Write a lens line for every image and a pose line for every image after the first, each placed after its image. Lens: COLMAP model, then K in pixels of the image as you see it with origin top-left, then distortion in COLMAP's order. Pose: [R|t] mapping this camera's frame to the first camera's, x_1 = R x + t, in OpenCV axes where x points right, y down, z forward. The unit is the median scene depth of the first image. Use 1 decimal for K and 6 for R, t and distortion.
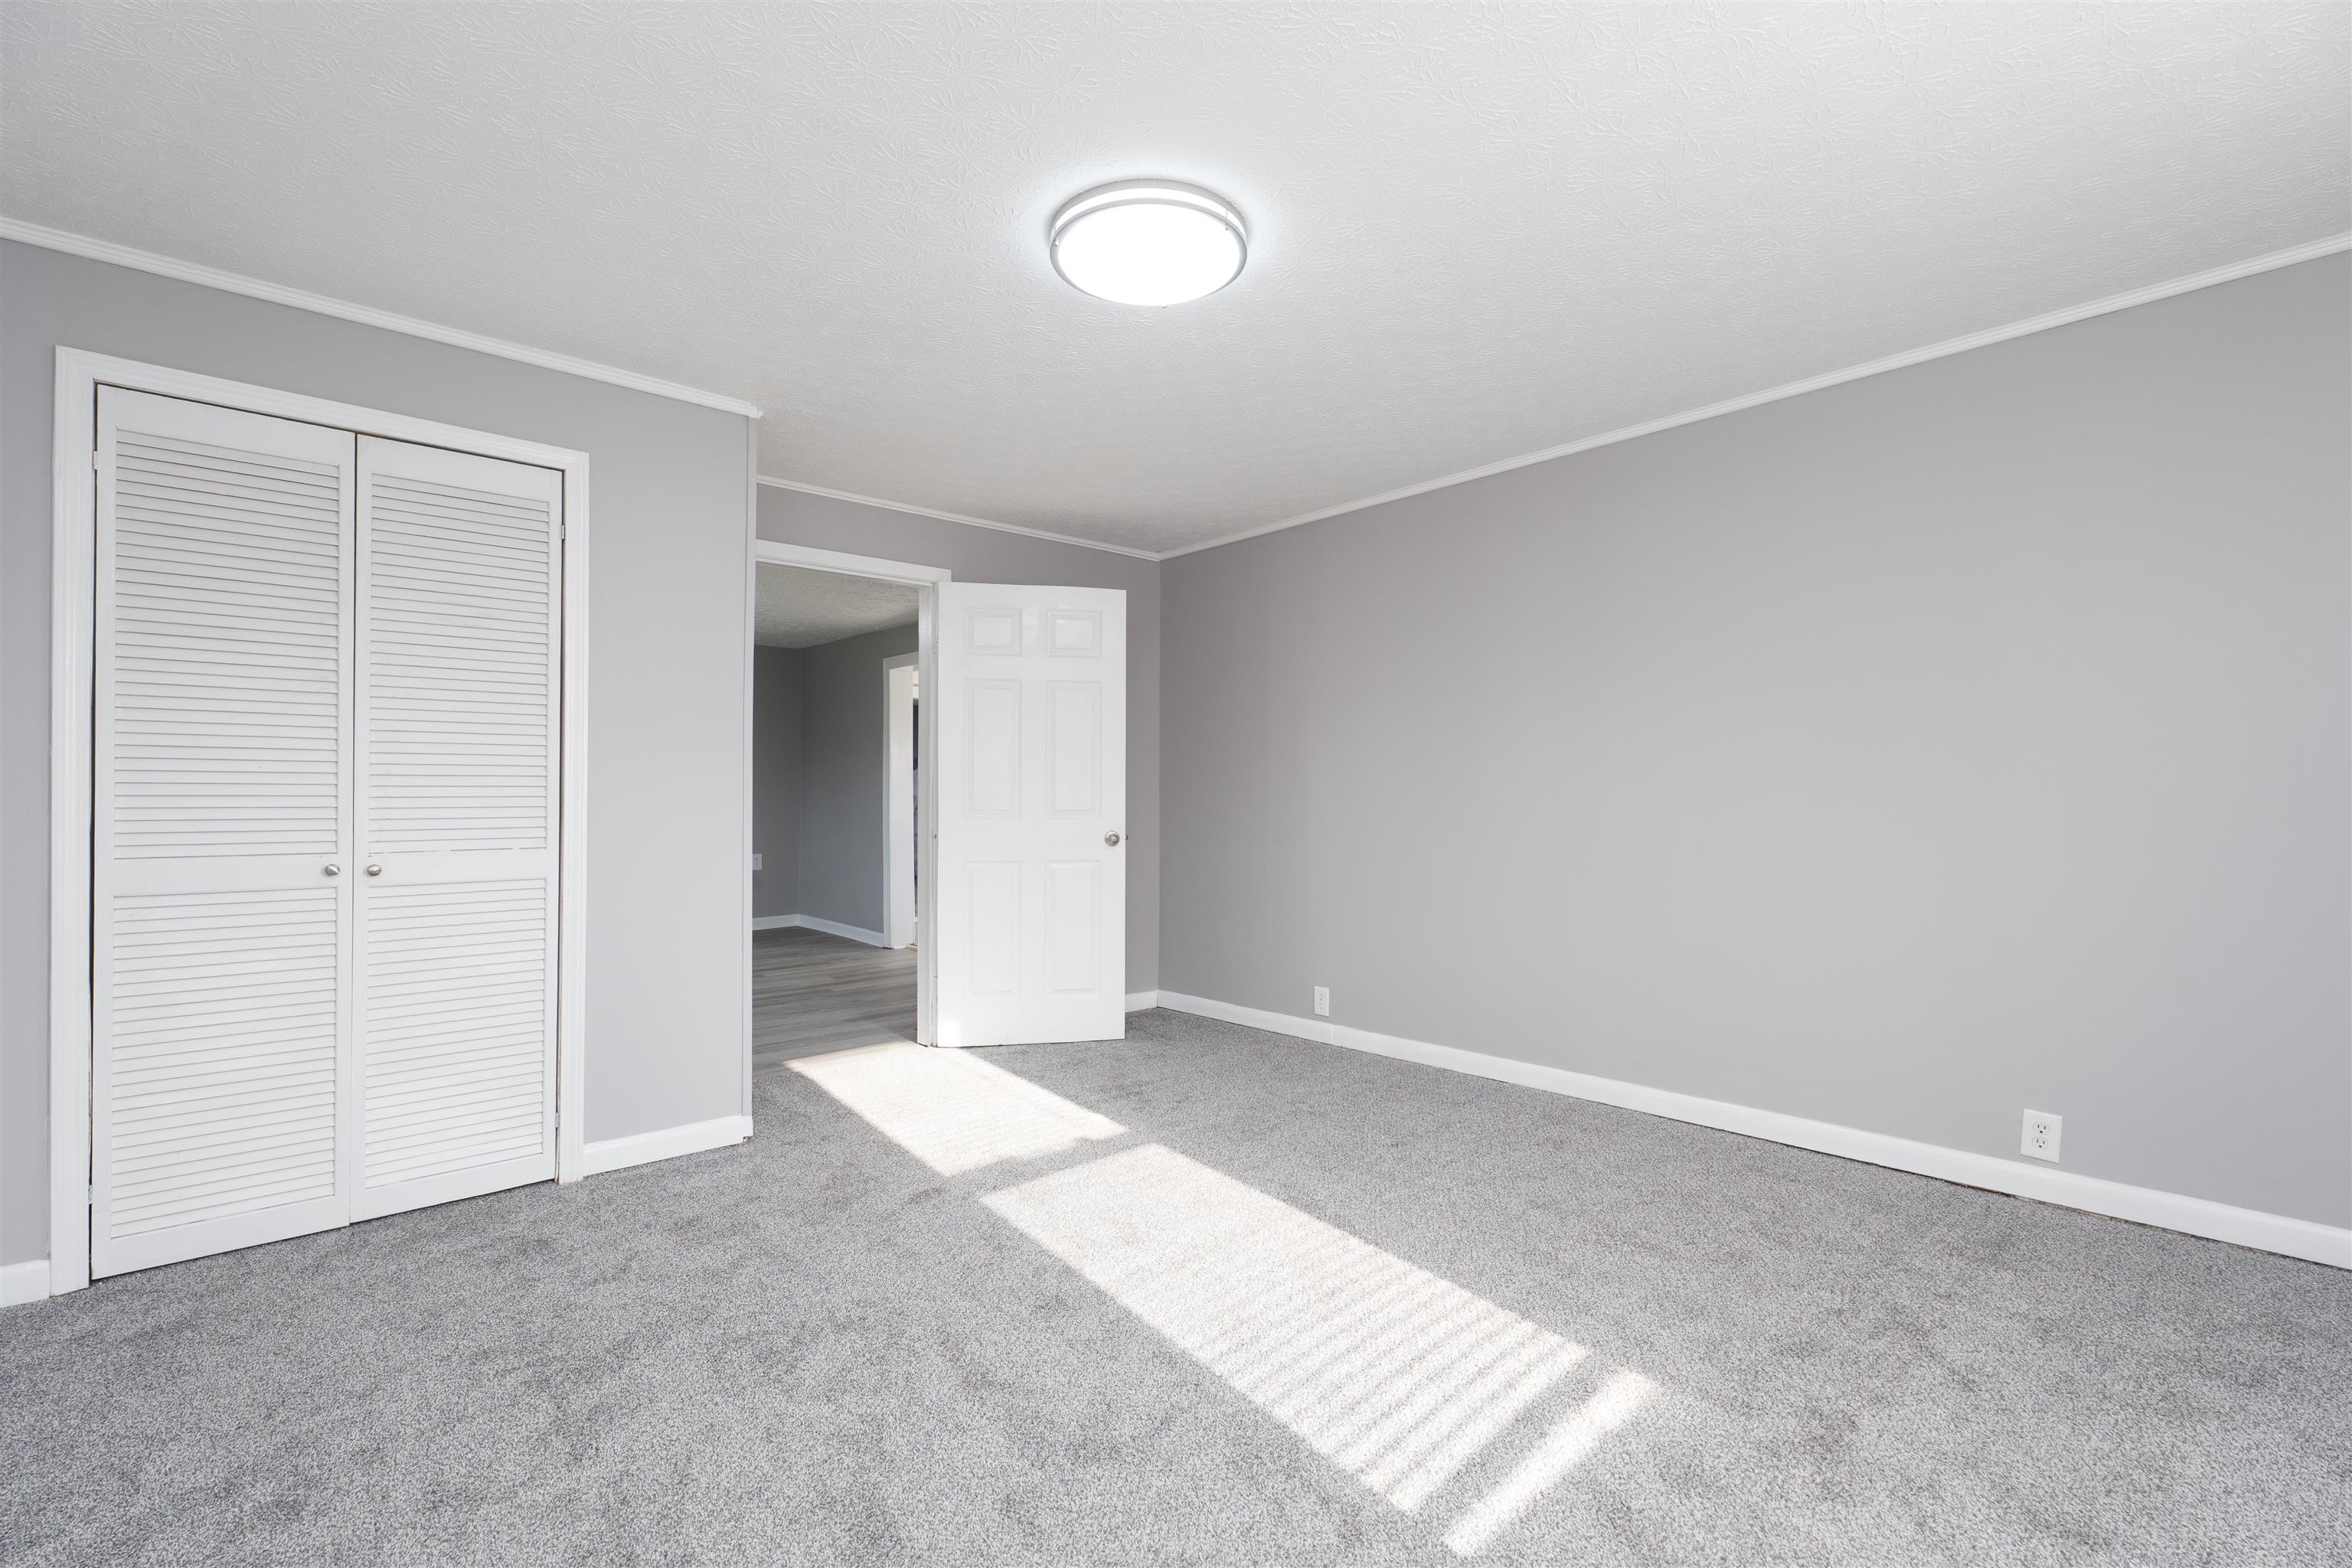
lens RADIAL K [[1045.9, 0, 1177.0], [0, 1045.9, 800.7], [0, 0, 1]] dist [-0.005292, 0.001415]
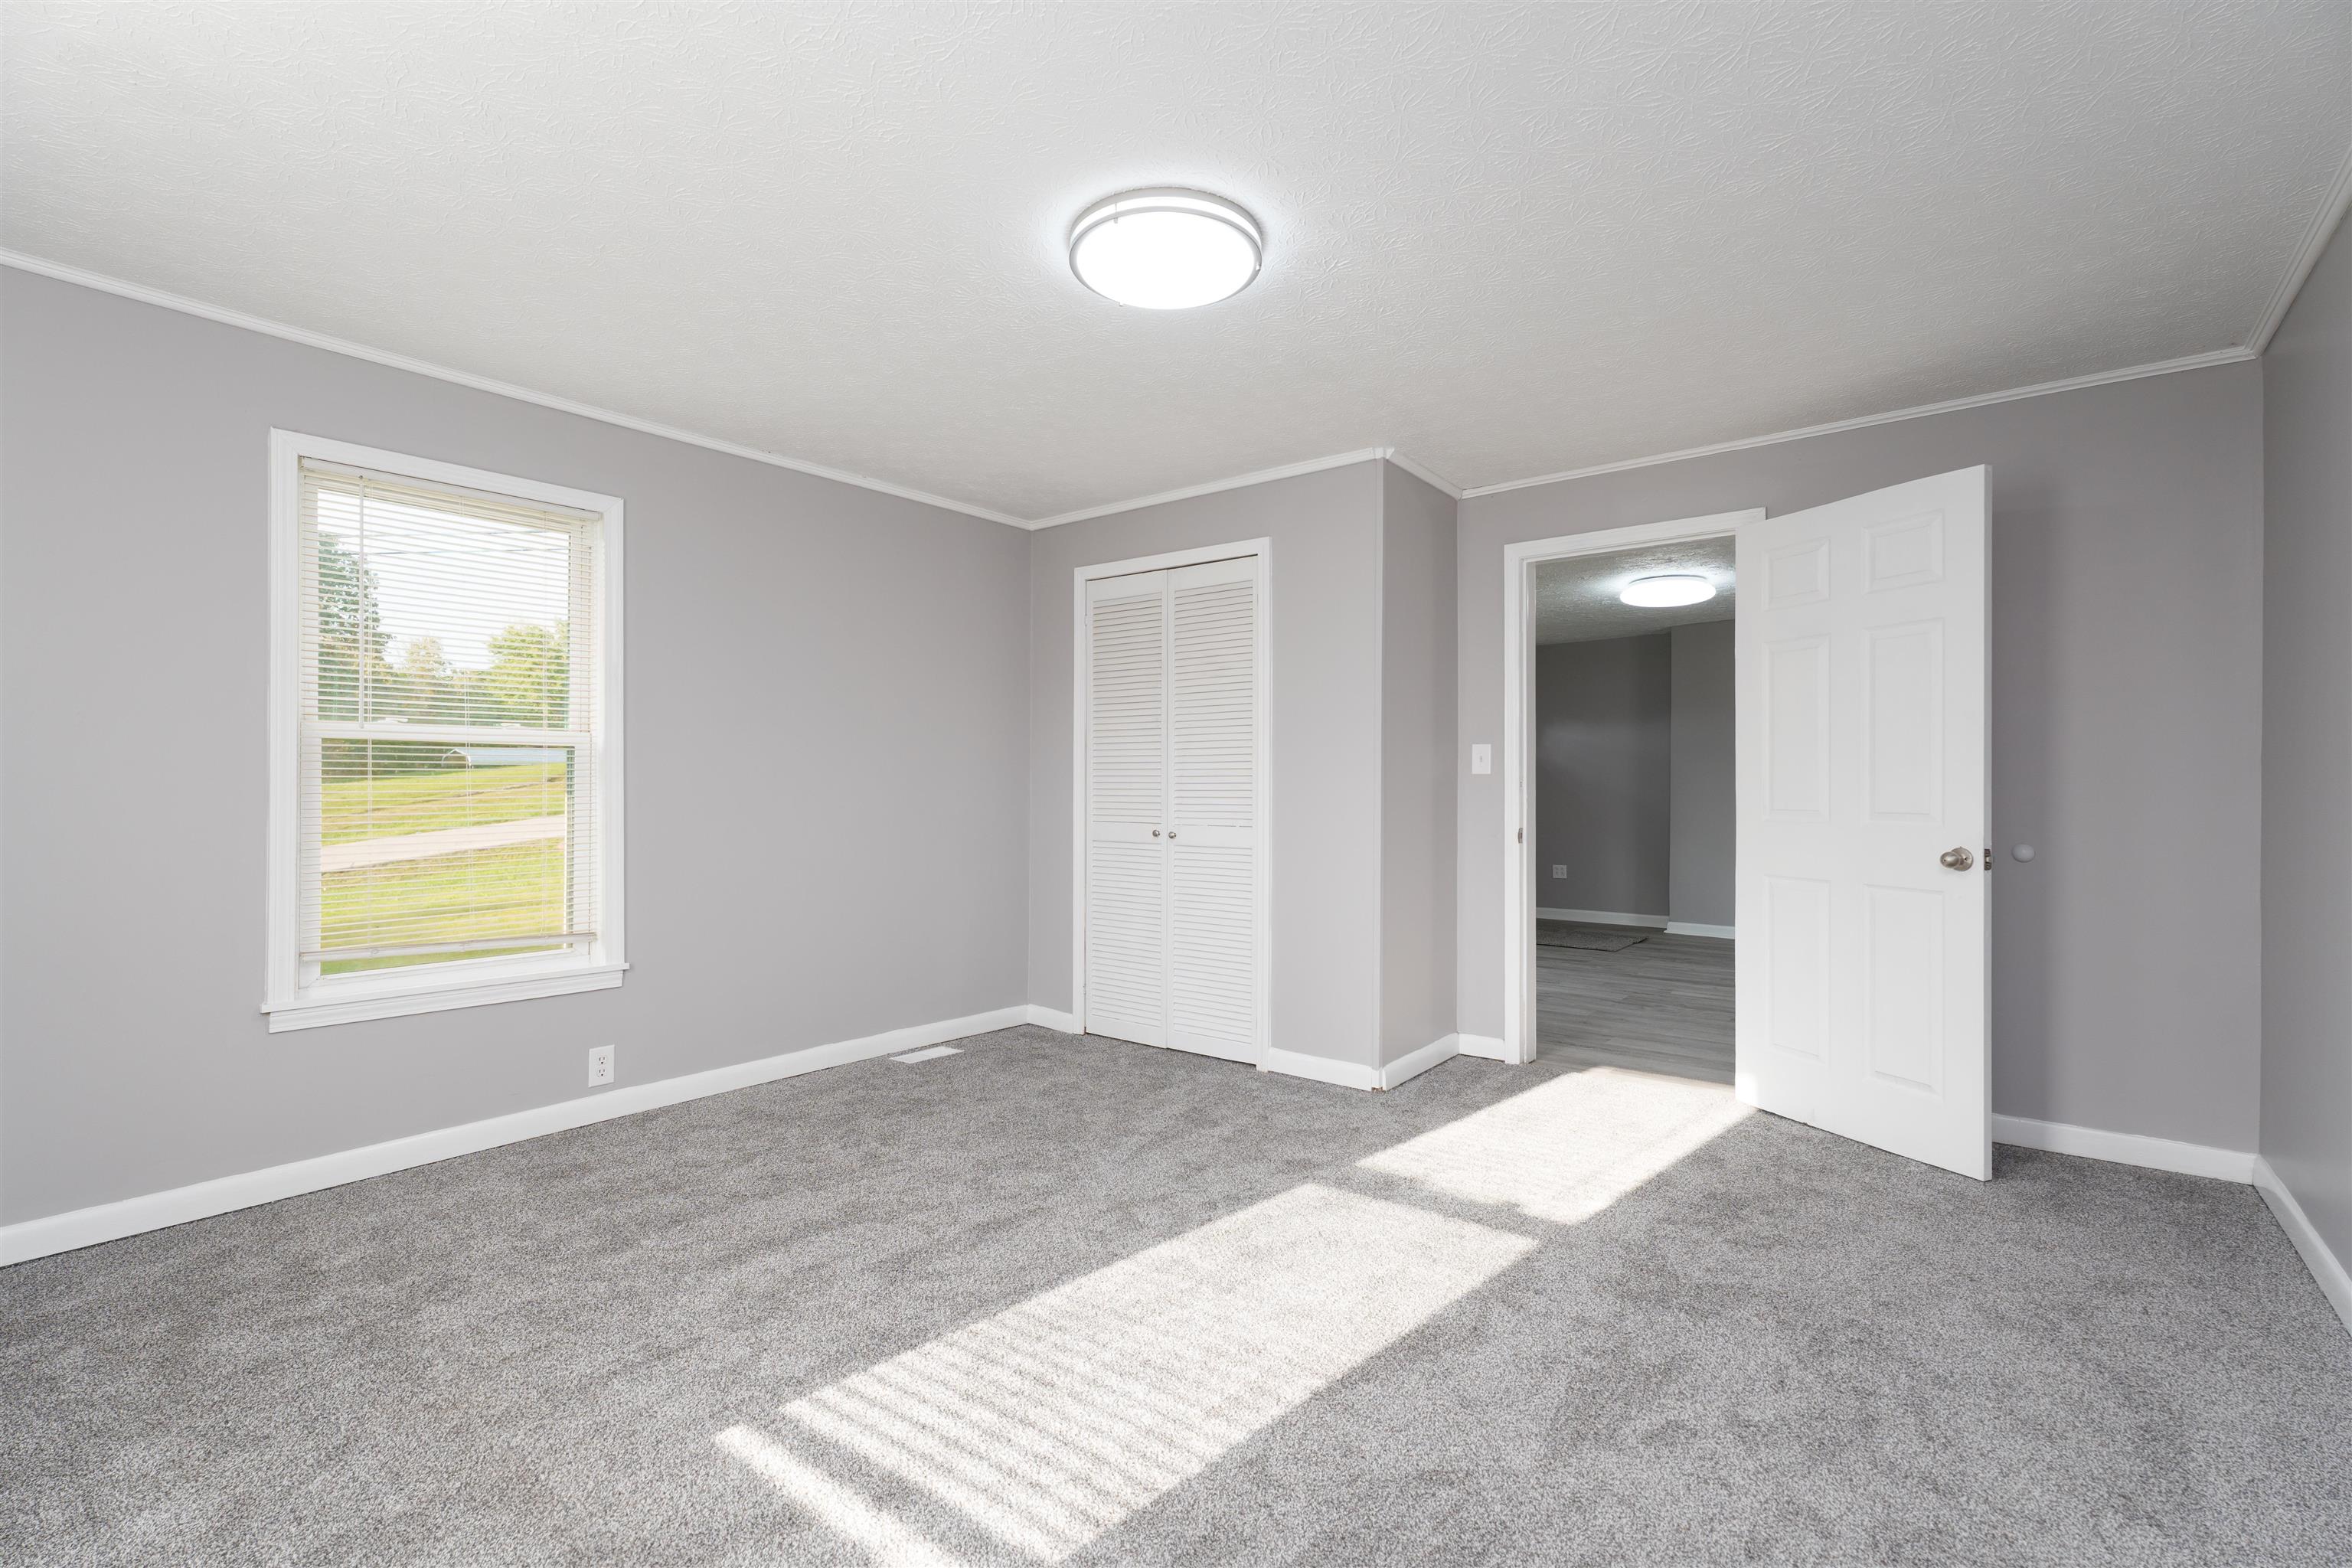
lens RADIAL K [[1045.9, 0, 1160.6], [0, 1045.9, 790.6], [0, 0, 1]] dist [-0.005292, 0.001415]
pose [[0.161322, 0.005278, -0.986888, 0.827567], [-0.006148, 0.999972, 0.004343, -0.009382], [0.986883, 0.005367, 0.161349, 0.706955]]
